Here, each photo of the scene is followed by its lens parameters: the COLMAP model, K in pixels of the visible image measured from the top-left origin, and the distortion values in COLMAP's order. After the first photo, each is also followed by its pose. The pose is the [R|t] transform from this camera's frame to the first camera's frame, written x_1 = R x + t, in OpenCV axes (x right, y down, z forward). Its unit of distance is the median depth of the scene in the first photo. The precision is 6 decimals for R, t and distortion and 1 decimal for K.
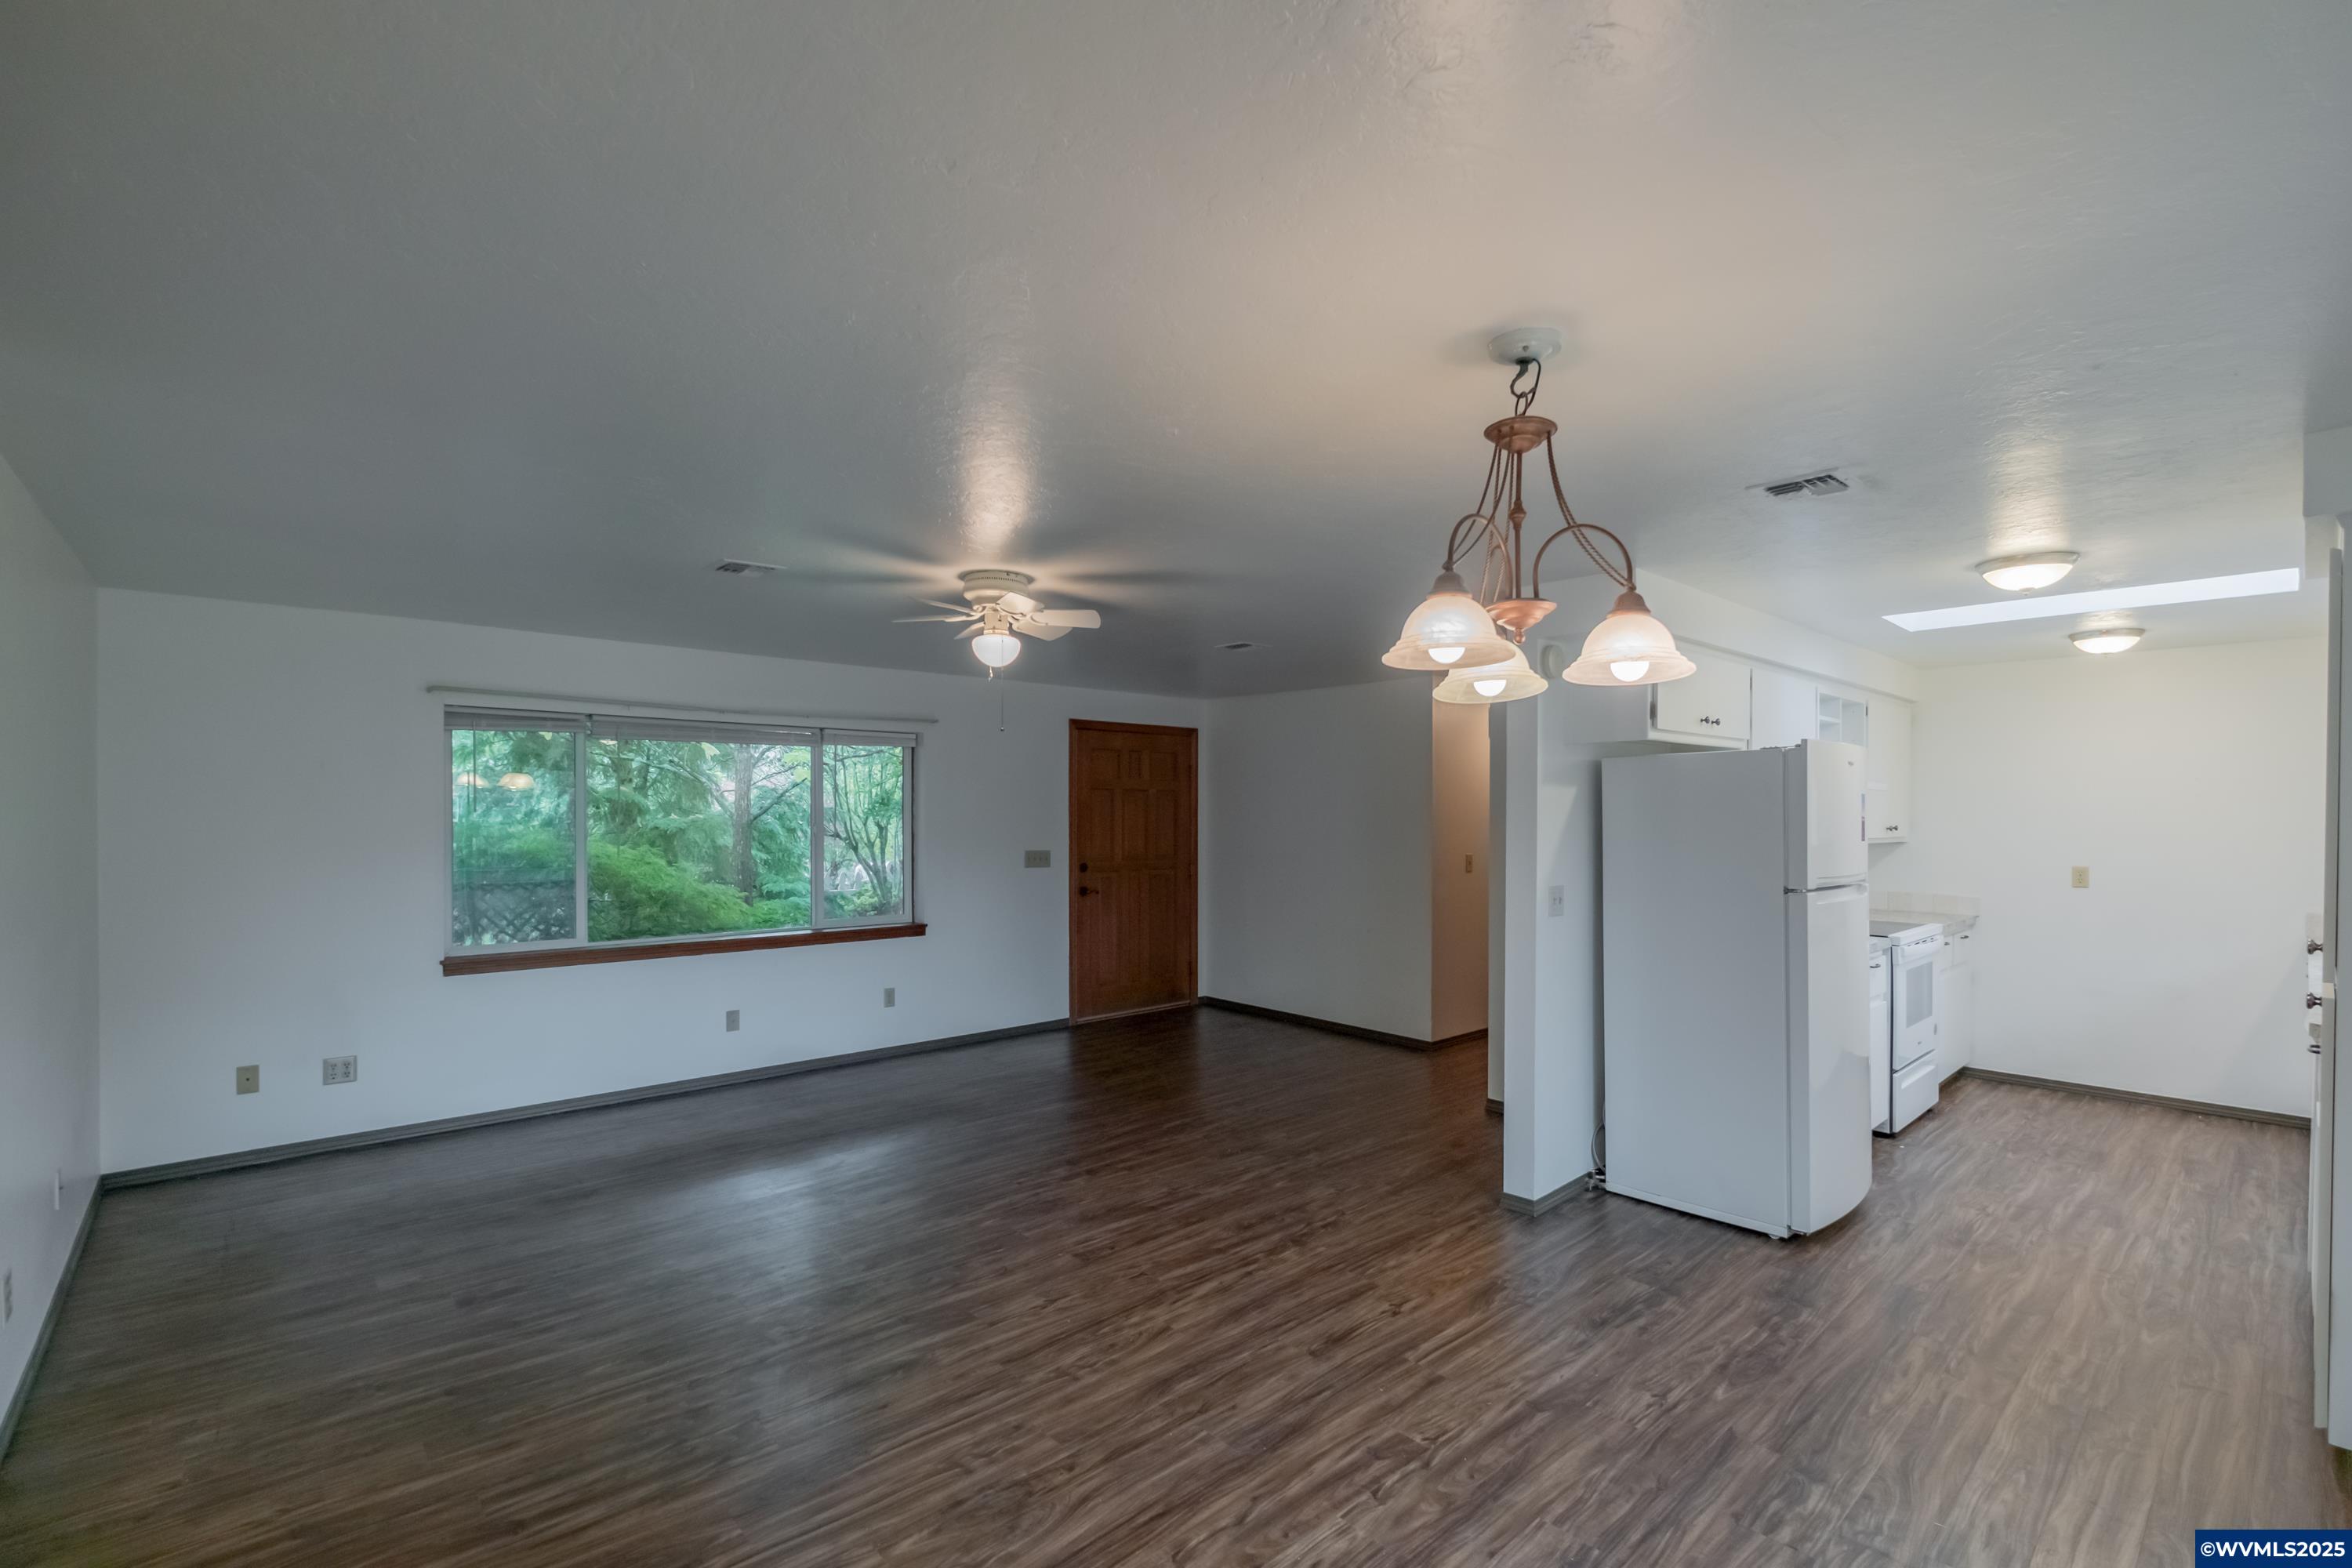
lens RADIAL K [[1036.0, 0, 1189.1], [0, 1036.0, 775.0], [0, 0, 1]] dist [-0.000061, -0.000819]
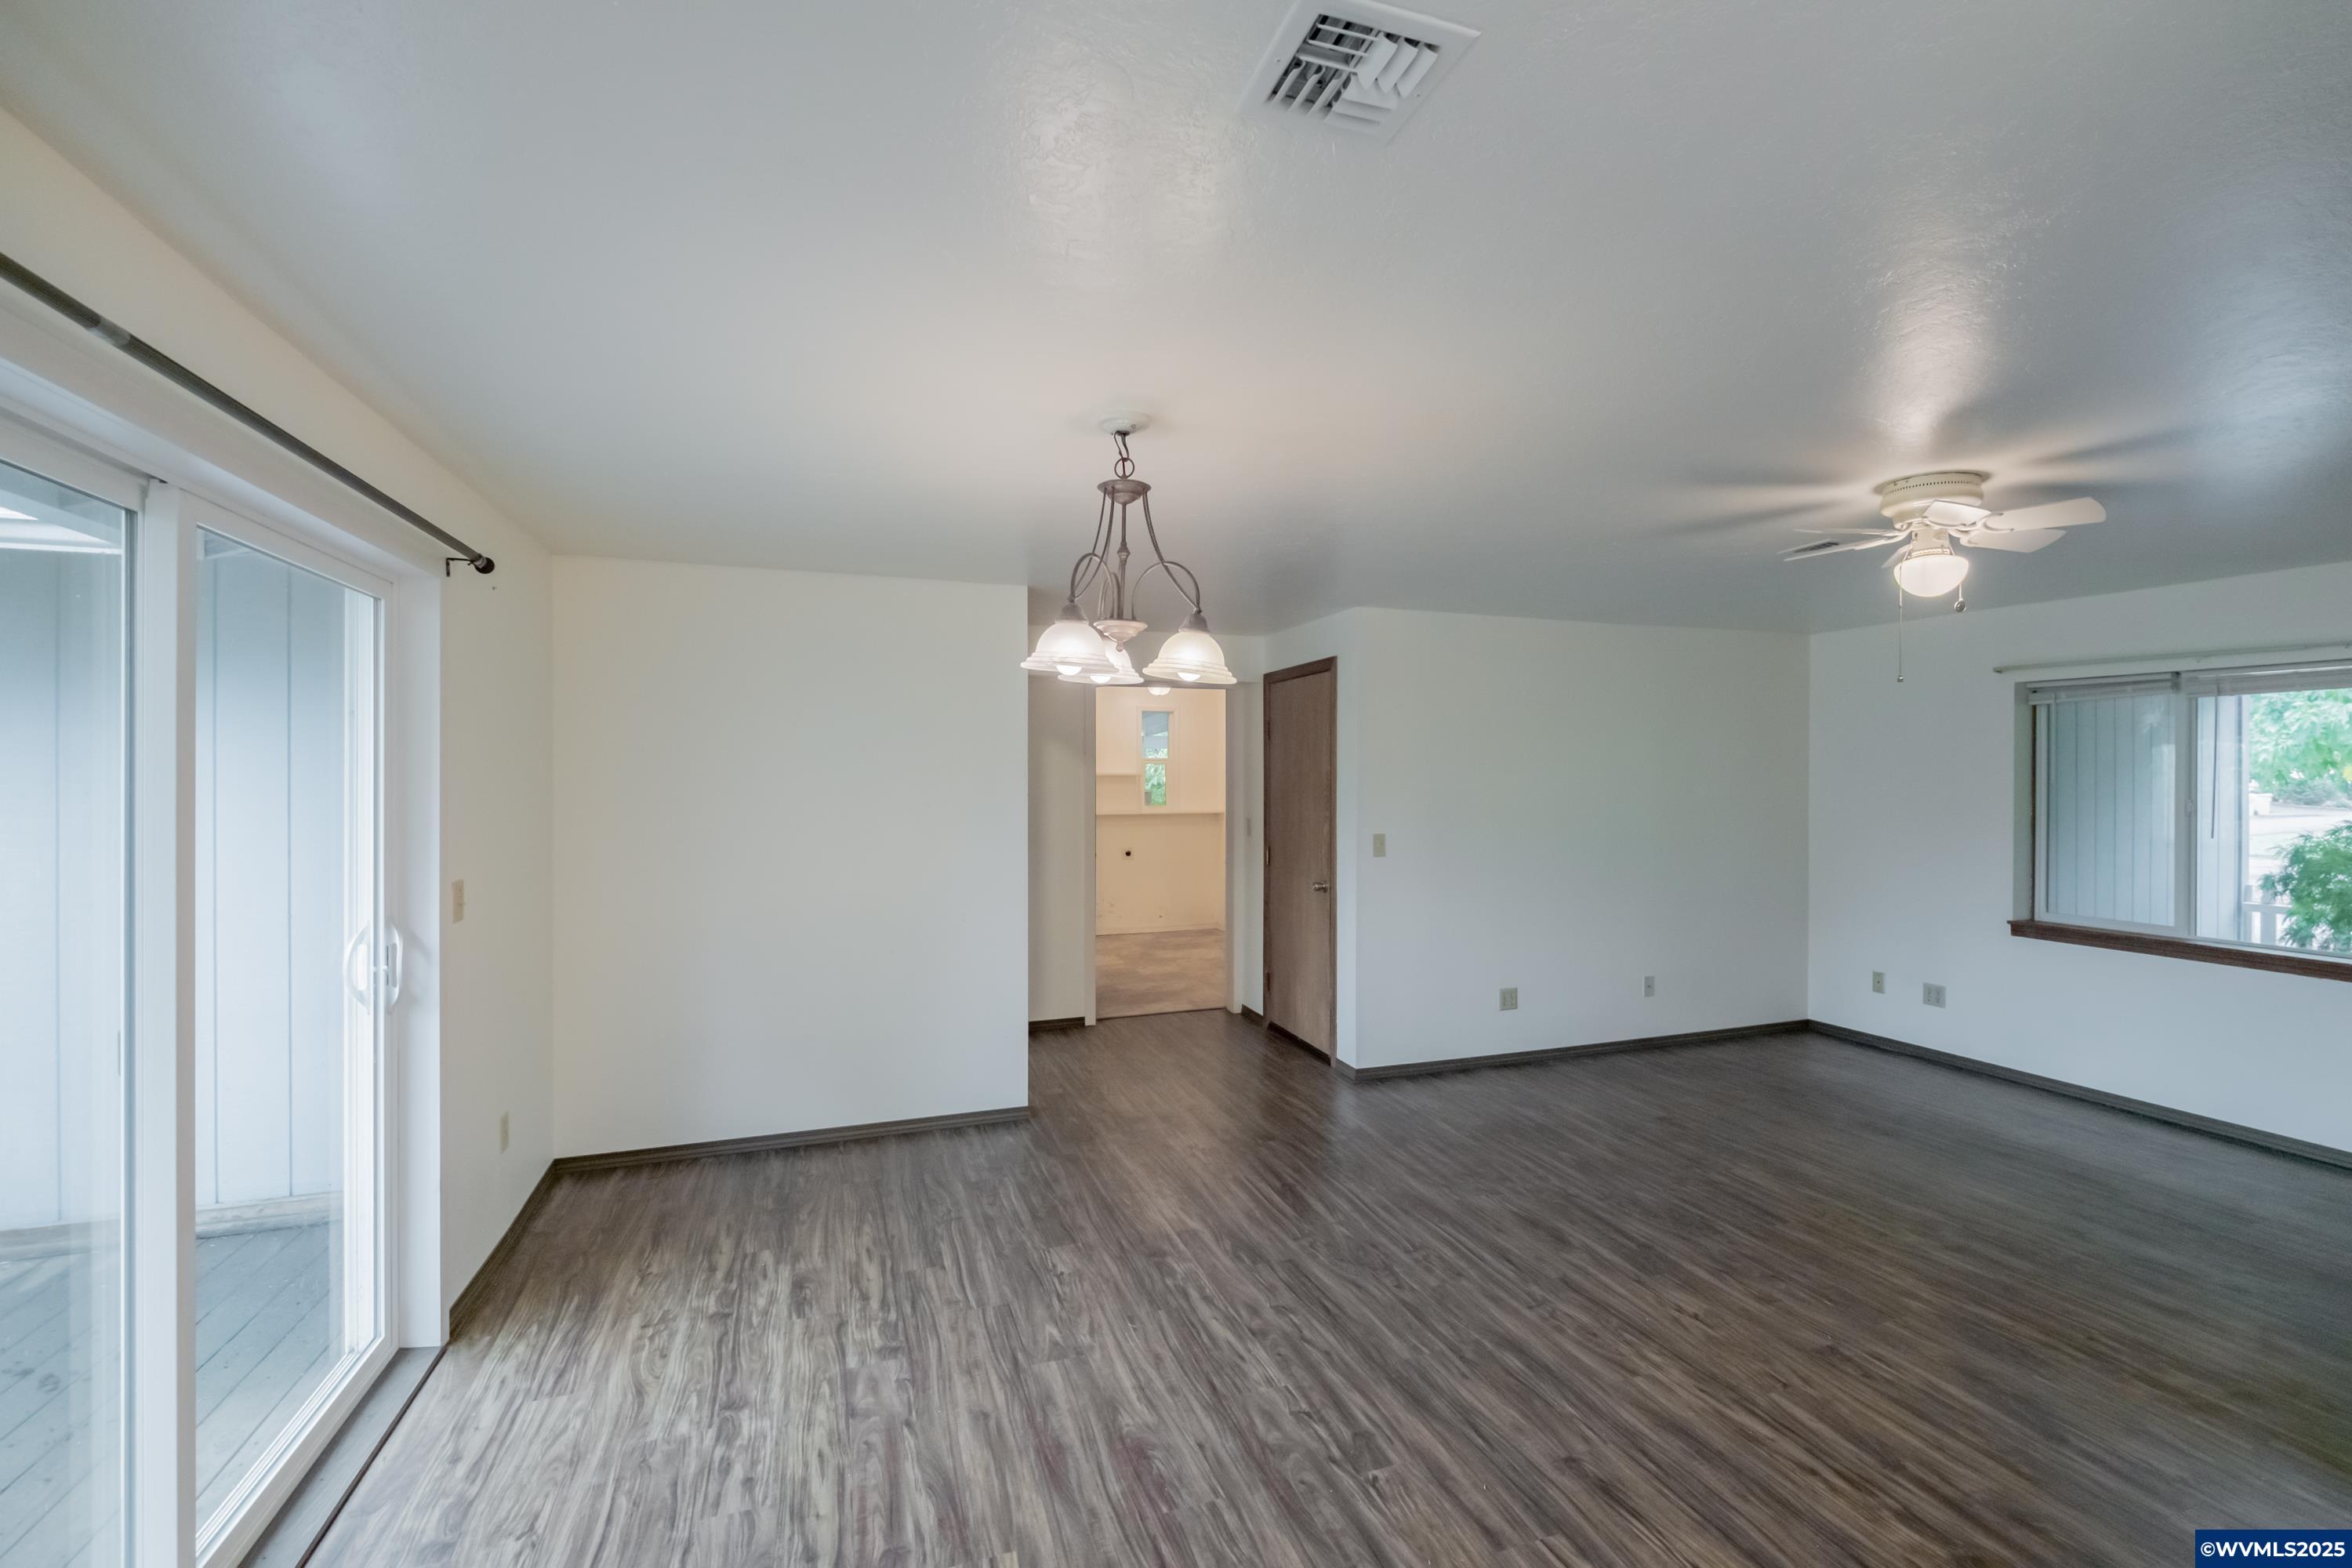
lens RADIAL K [[1036.0, 0, 1192.0], [0, 1036.0, 782.7], [0, 0, 1]] dist [-0.000061, -0.000819]
pose [[-0.389962, 0.002985, -0.920826, 0.881629], [0.028493, 0.999555, -0.008826, 0.035094], [0.920390, -0.029679, -0.389873, 0.968240]]
